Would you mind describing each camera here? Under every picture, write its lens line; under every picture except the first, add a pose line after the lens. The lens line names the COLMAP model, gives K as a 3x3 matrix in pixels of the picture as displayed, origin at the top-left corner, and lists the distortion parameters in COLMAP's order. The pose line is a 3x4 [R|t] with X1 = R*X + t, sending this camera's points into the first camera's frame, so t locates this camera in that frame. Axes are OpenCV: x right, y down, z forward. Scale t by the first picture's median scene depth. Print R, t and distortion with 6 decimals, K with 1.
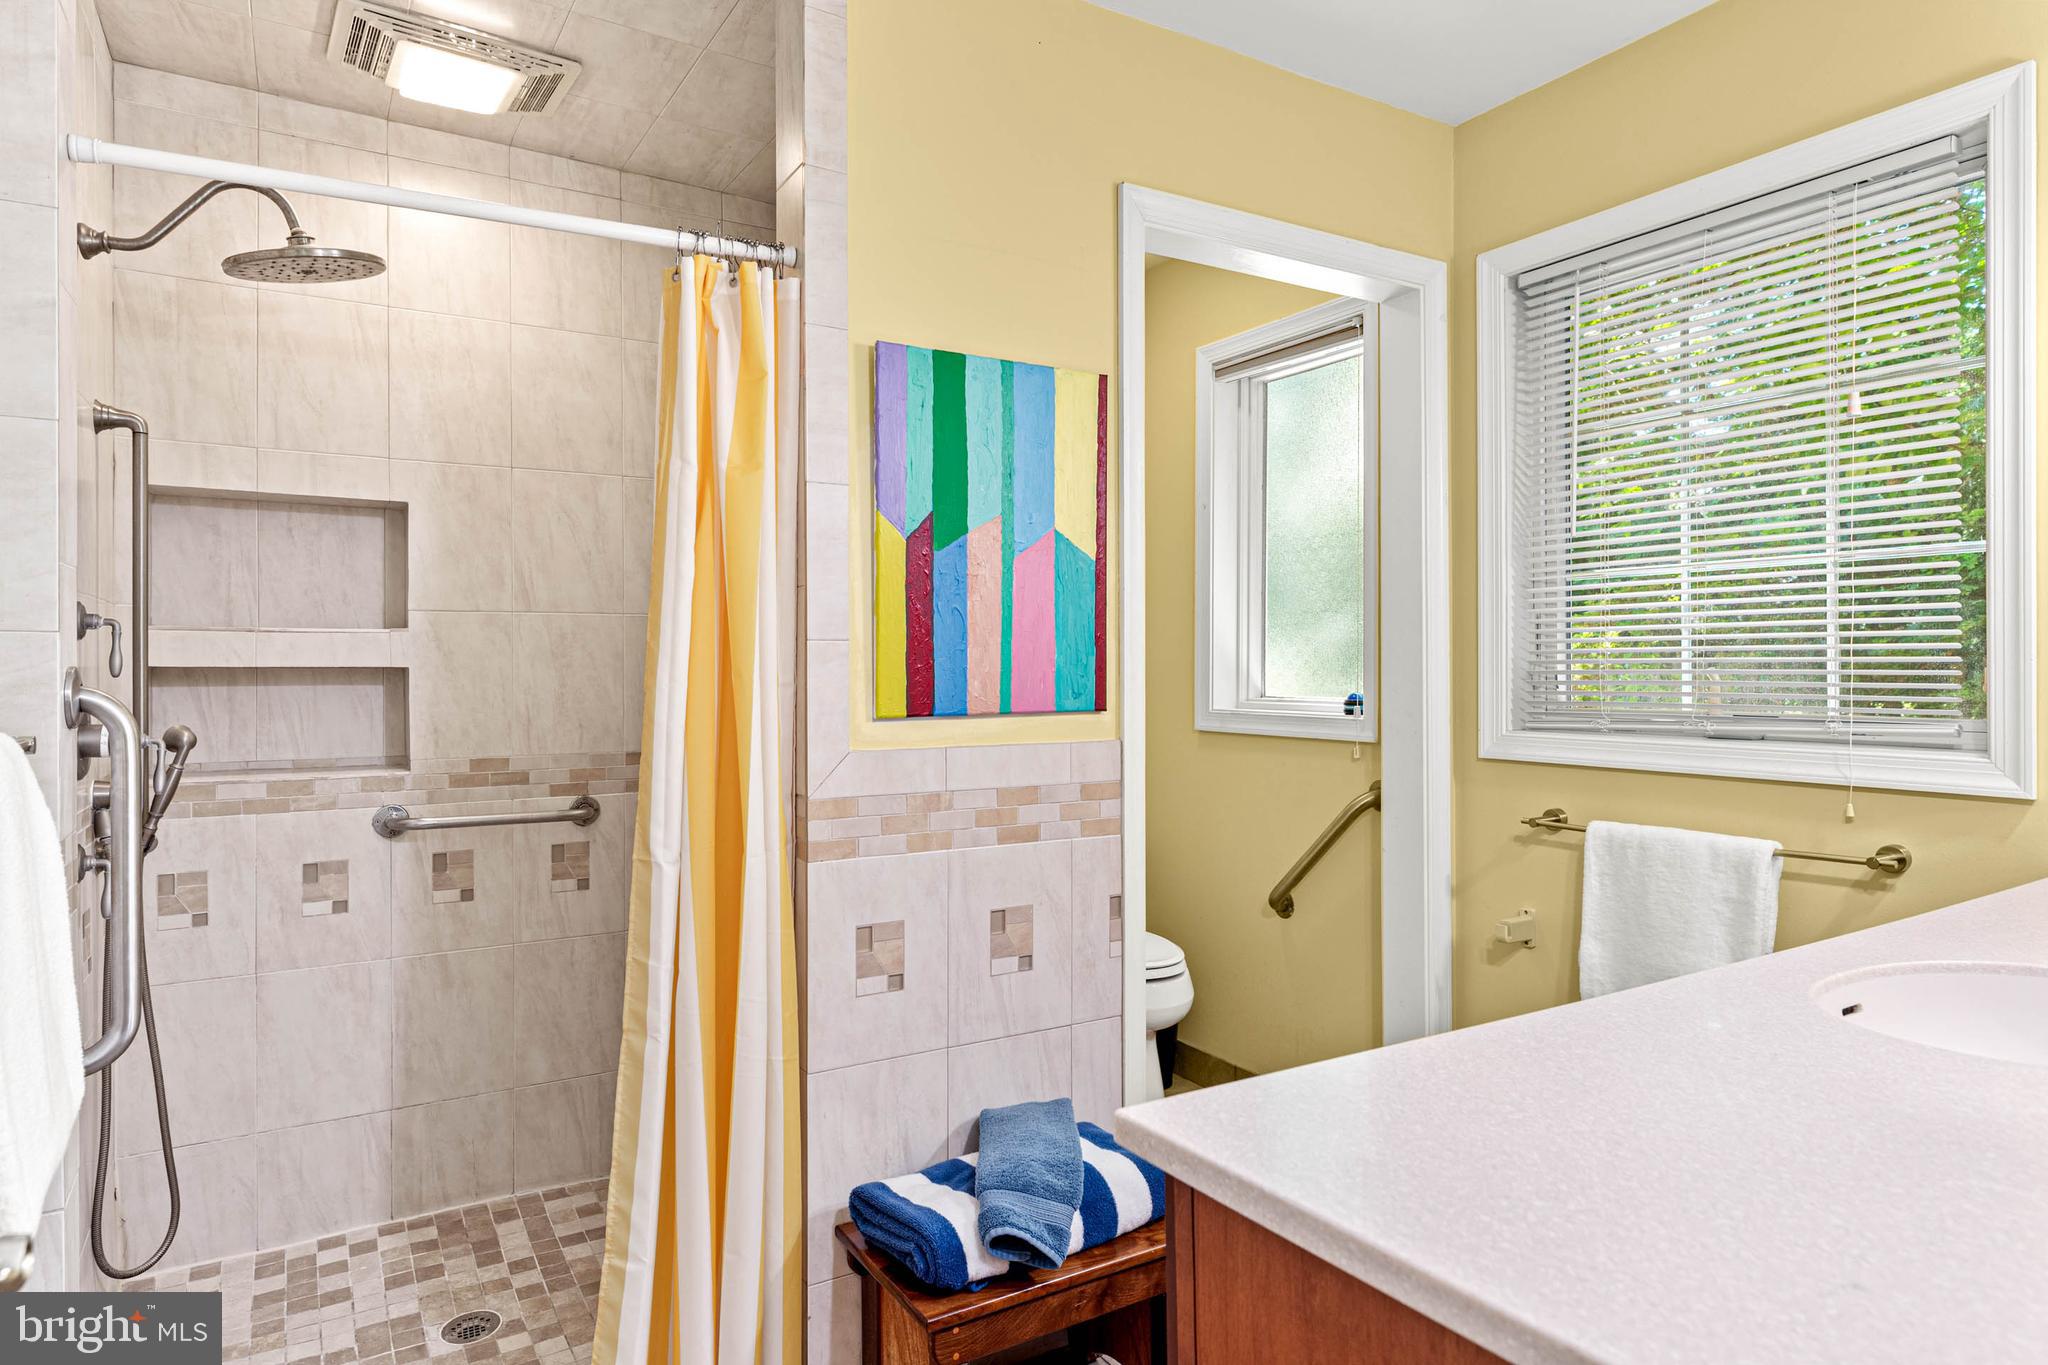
lens RADIAL K [[1190.6, 0, 1023.8], [0, 1190.6, 670.9], [0, 0, 1]] dist [-0.000948, 0.000914]
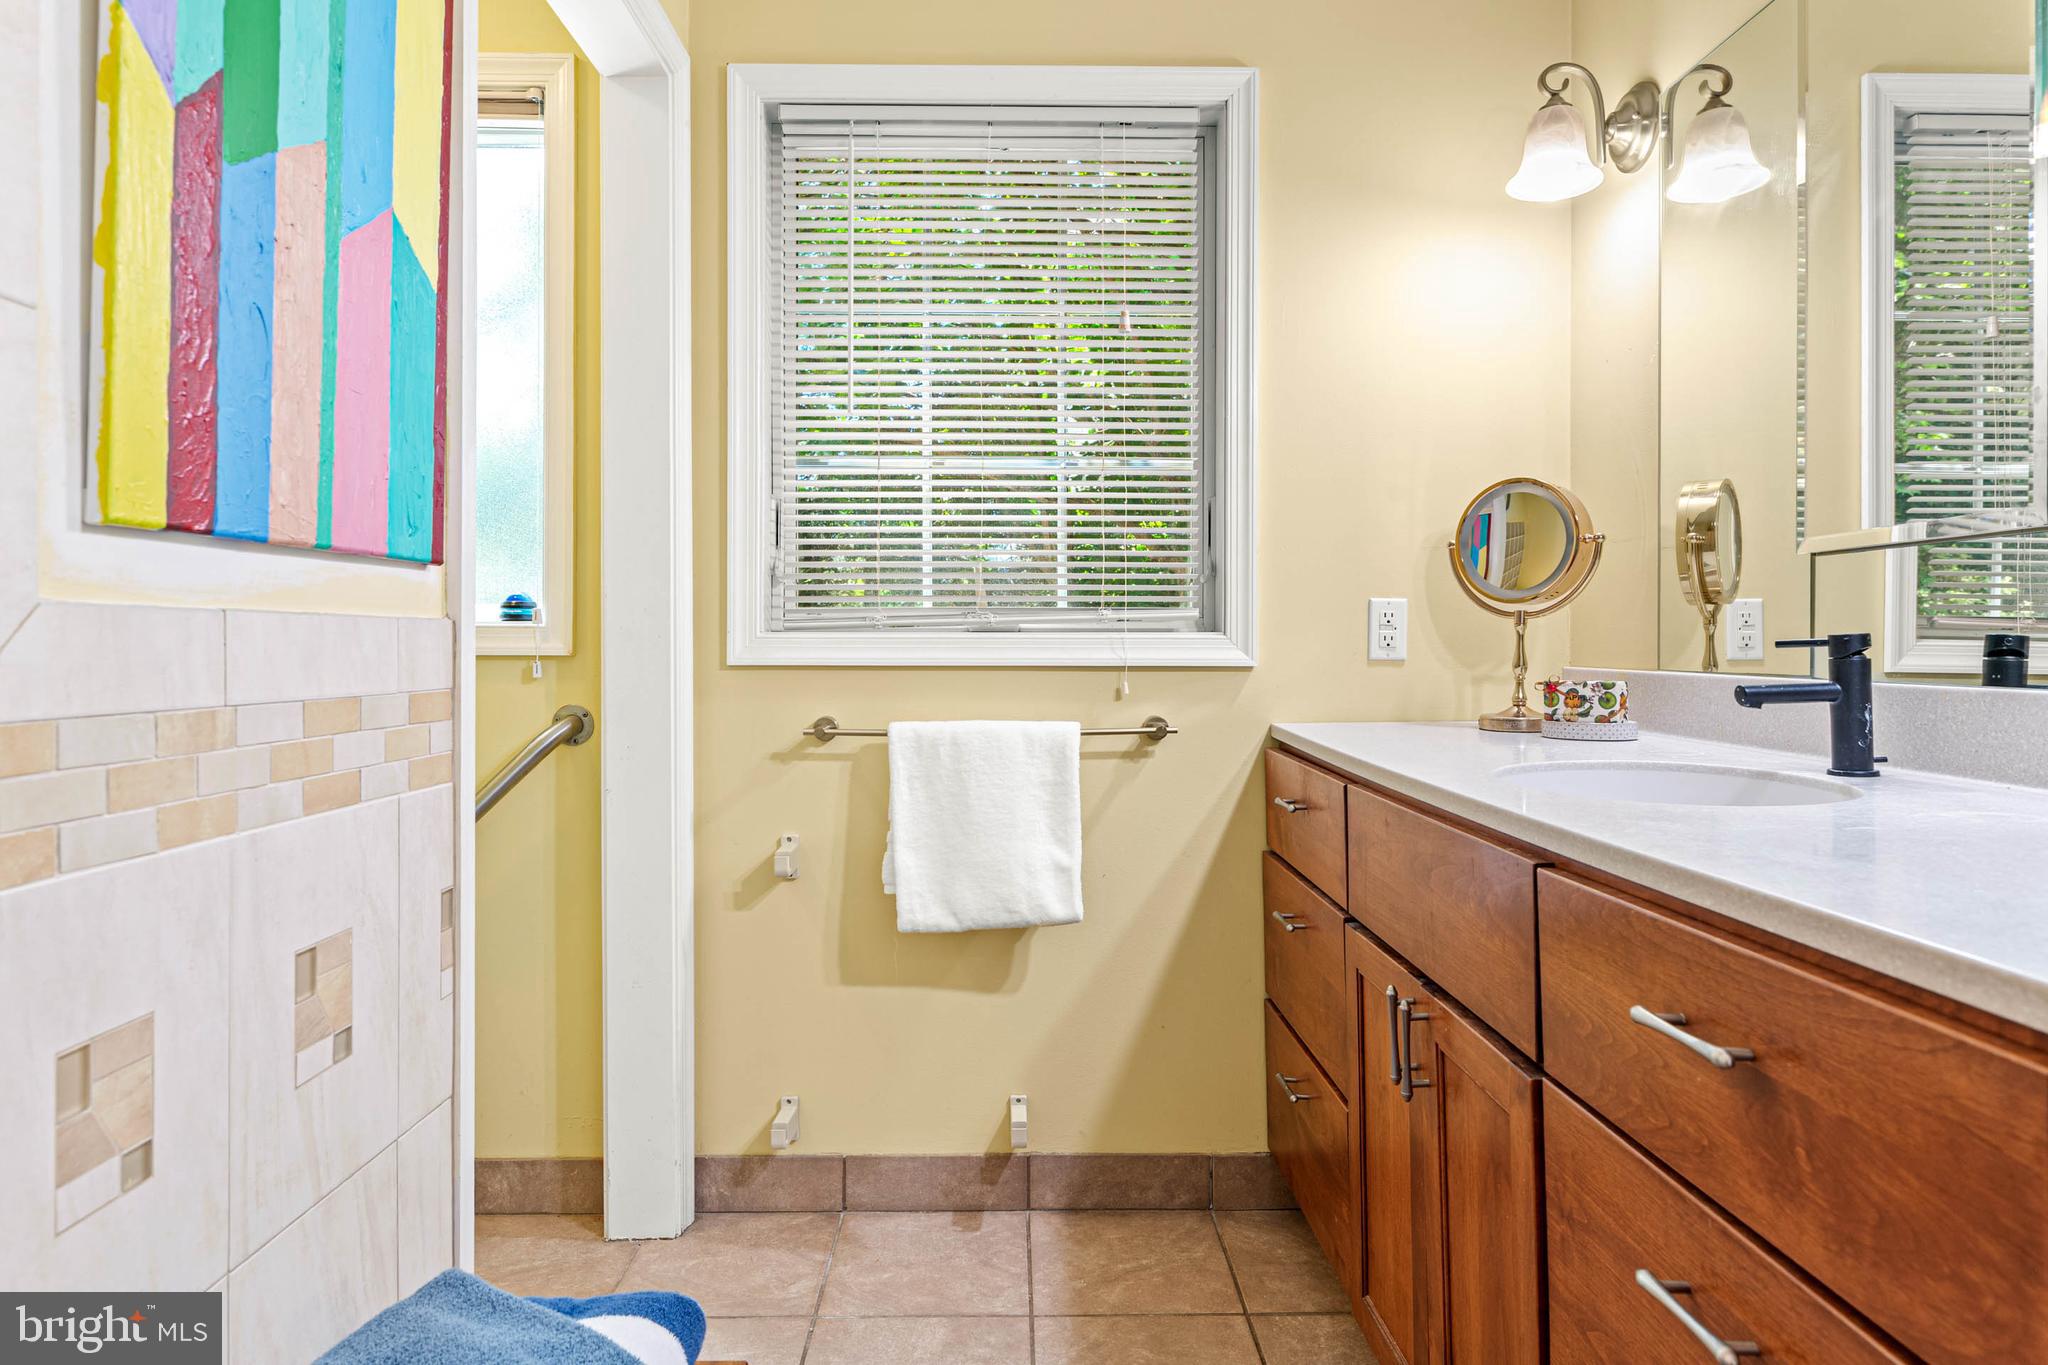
lens RADIAL K [[1190.6, 0, 1030.3], [0, 1190.6, 646.9], [0, 0, 1]] dist [-0.000948, 0.000914]
pose [[0.509894, 0.001009, 0.860236, -0.357911], [-0.000737, 0.999999, -0.000736, 0.094634], [-0.860237, -0.000259, 0.509895, 0.610525]]
